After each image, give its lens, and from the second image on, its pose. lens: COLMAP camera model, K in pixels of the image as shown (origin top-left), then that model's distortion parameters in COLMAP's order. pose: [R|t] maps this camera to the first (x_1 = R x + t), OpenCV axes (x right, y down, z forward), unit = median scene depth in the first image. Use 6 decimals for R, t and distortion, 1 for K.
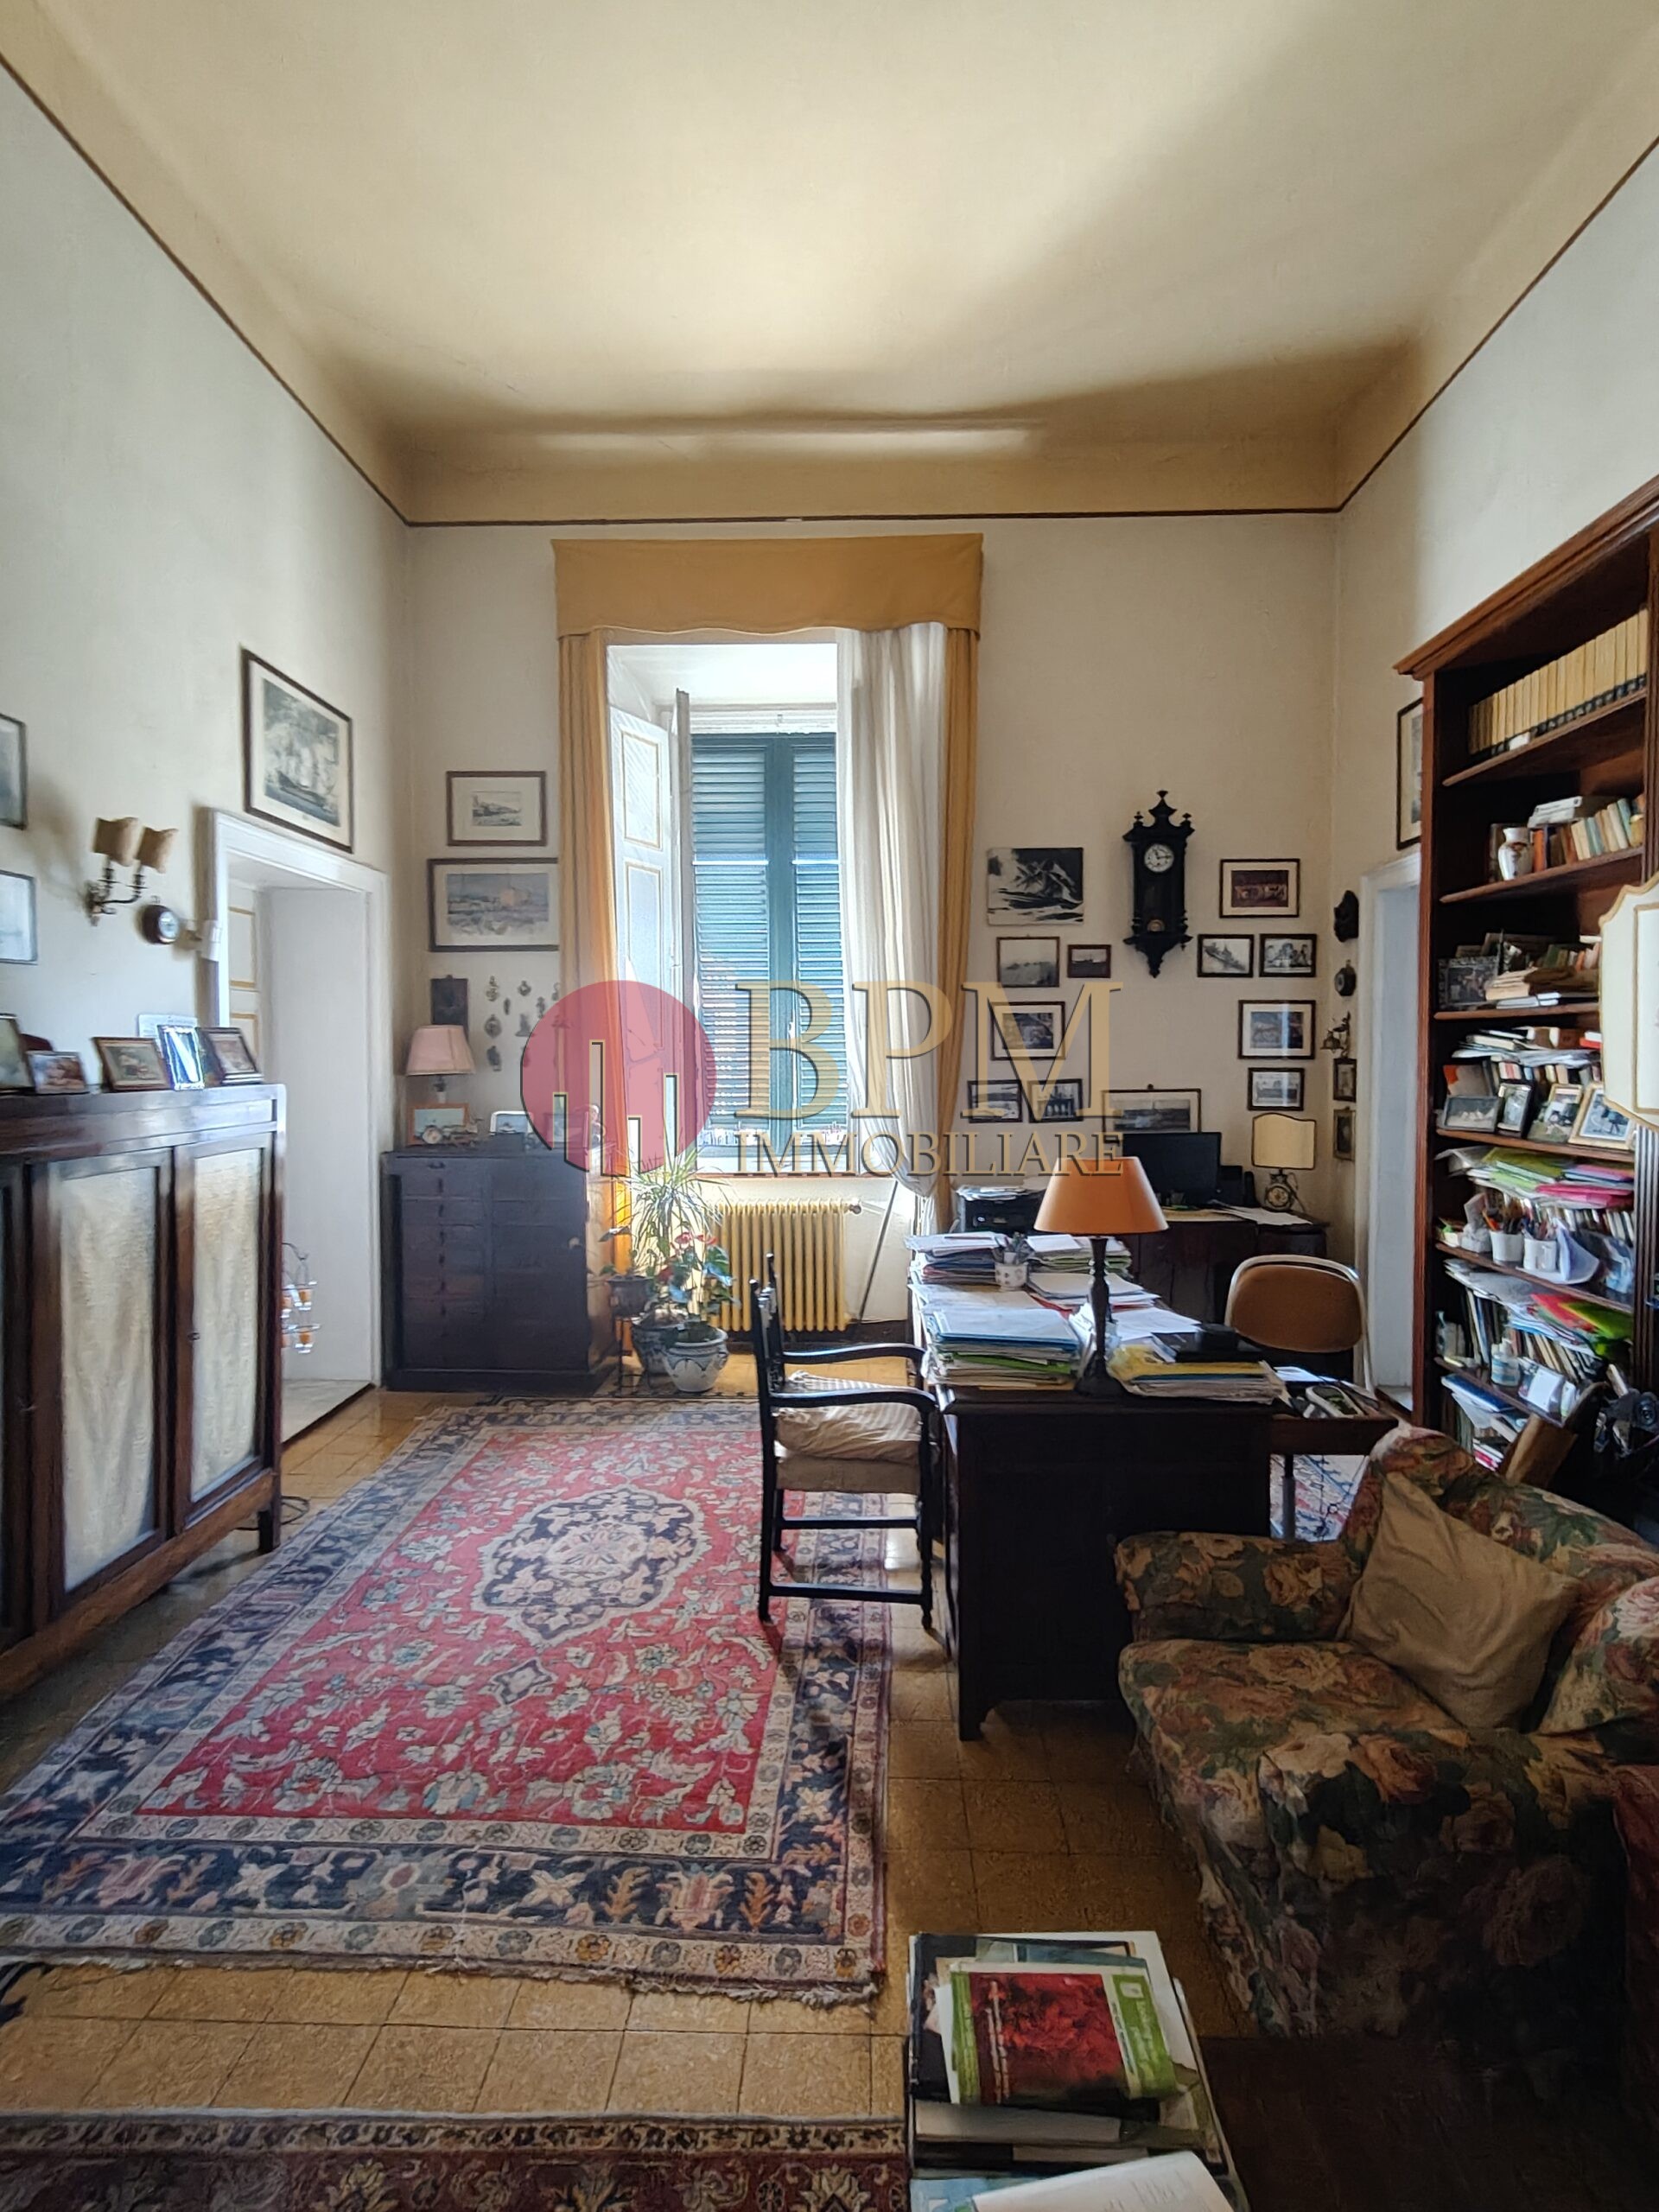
lens RADIAL K [[1049.8, 0, 827.3], [0, 1049.8, 1090.9], [0, 0, 1]] dist [0.010893, -0.004655]
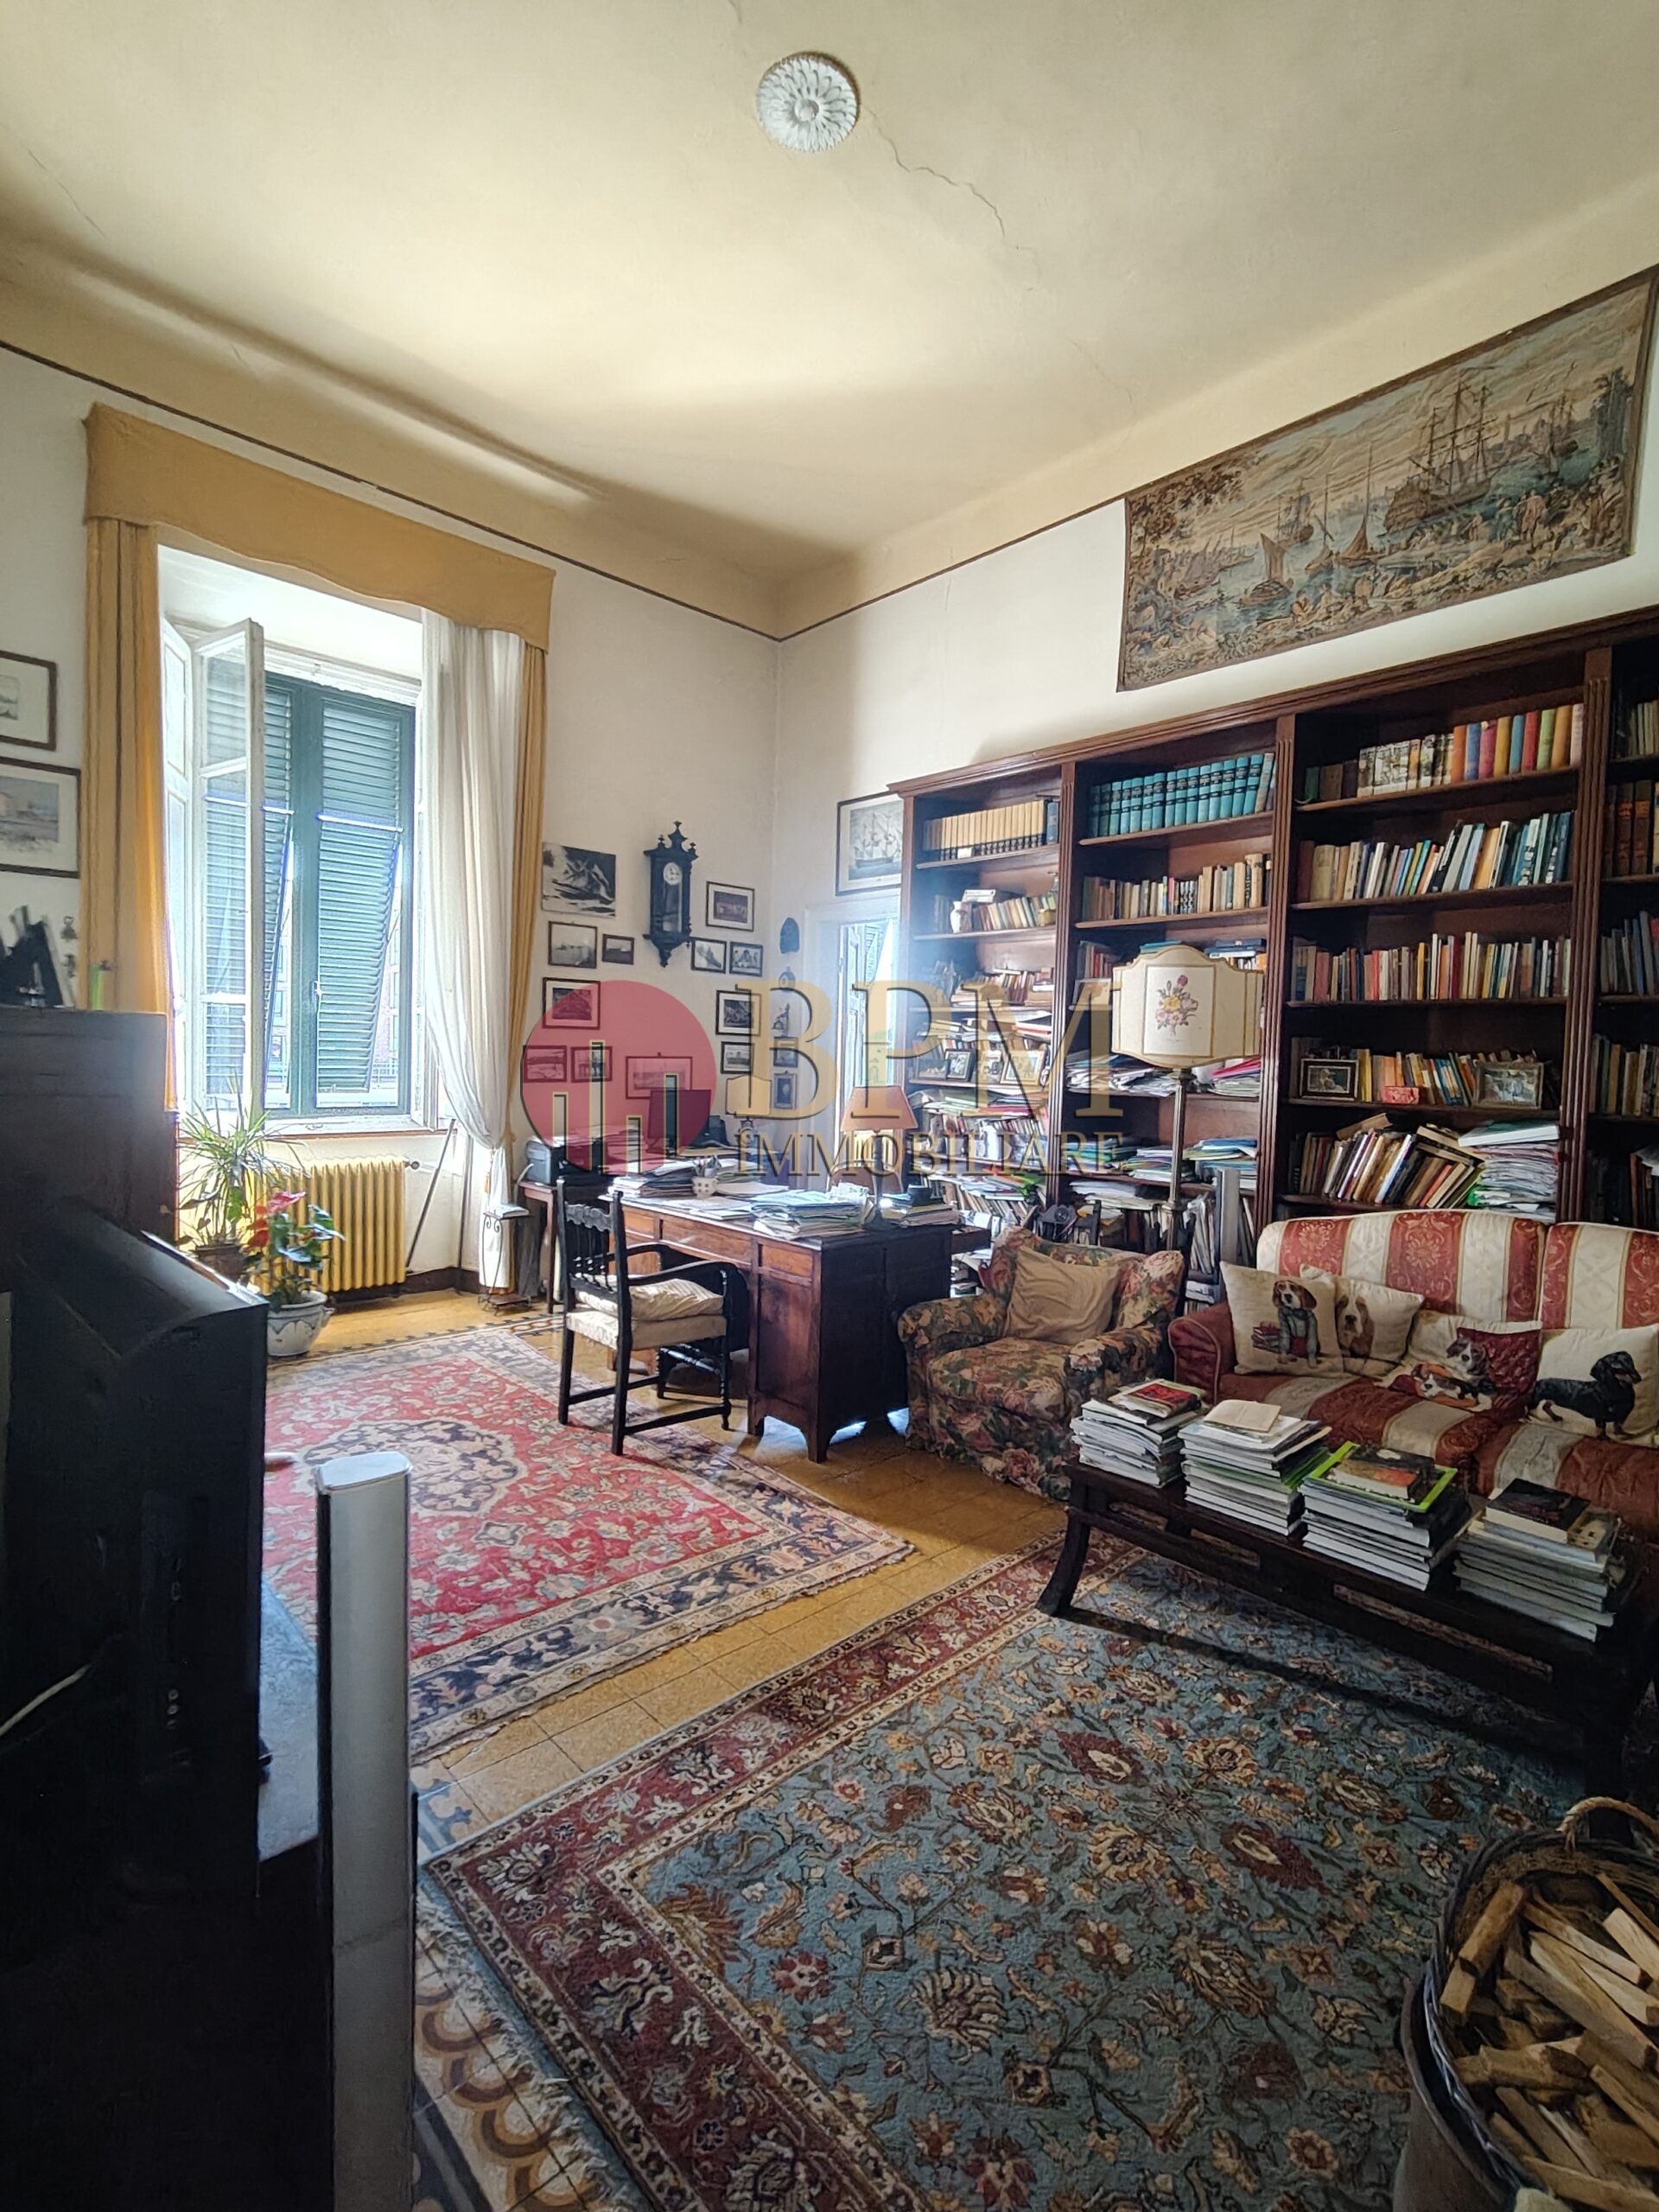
lens RADIAL K [[1049.8, 0, 851.2], [0, 1049.8, 1095.5], [0, 0, 1]] dist [0.010893, -0.004655]
pose [[0.704834, -0.006708, 0.709340, -0.604823], [-0.006295, 0.999857, 0.015710, 0.035181], [-0.709344, -0.015538, 0.704691, -0.072175]]
